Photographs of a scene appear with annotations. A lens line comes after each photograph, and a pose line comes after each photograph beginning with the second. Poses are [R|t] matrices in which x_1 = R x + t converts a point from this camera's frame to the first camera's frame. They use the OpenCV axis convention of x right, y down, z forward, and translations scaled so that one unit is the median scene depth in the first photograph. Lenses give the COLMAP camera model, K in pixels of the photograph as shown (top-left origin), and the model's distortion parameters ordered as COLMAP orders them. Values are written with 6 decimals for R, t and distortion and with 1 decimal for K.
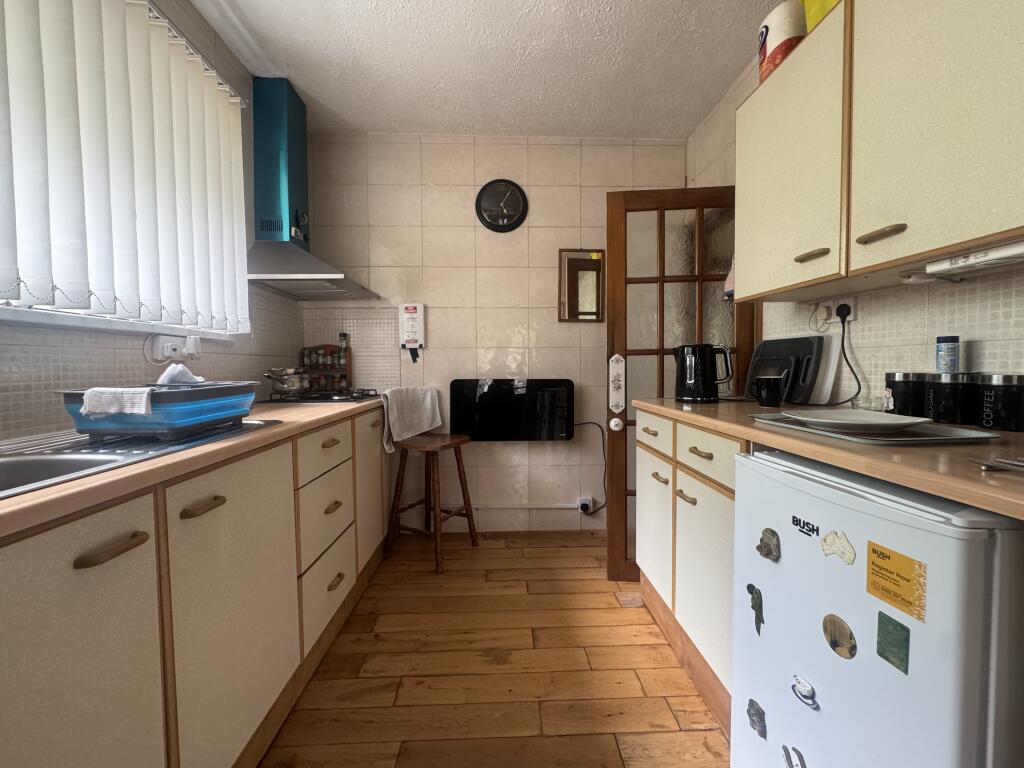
lens RADIAL K [[410.3, 0, 515.3], [0, 410.3, 380.9], [0, 0, 1]] dist [0.000242, 0.000029]
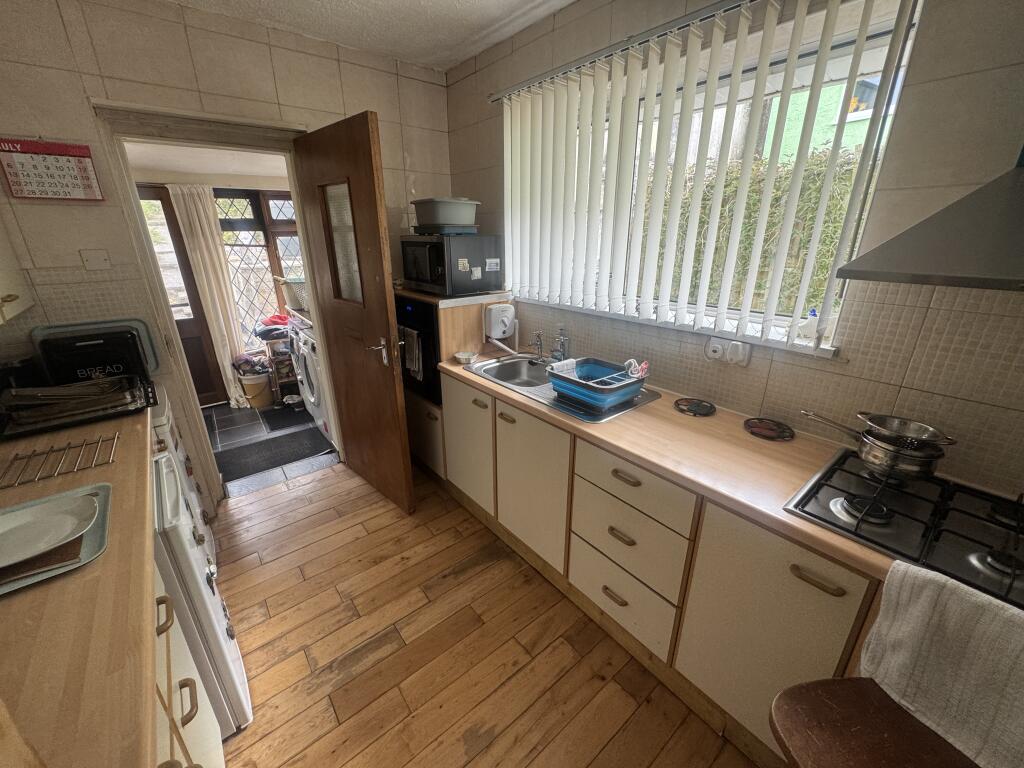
lens RADIAL K [[410.3, 0, 515.3], [0, 410.3, 380.9], [0, 0, 1]] dist [0.000242, 0.000029]
pose [[-0.798280, 0.214754, -0.562698, 0.266365], [-0.017046, 0.925841, 0.377529, -0.471758], [0.602045, 0.310966, -0.735420, 1.716331]]
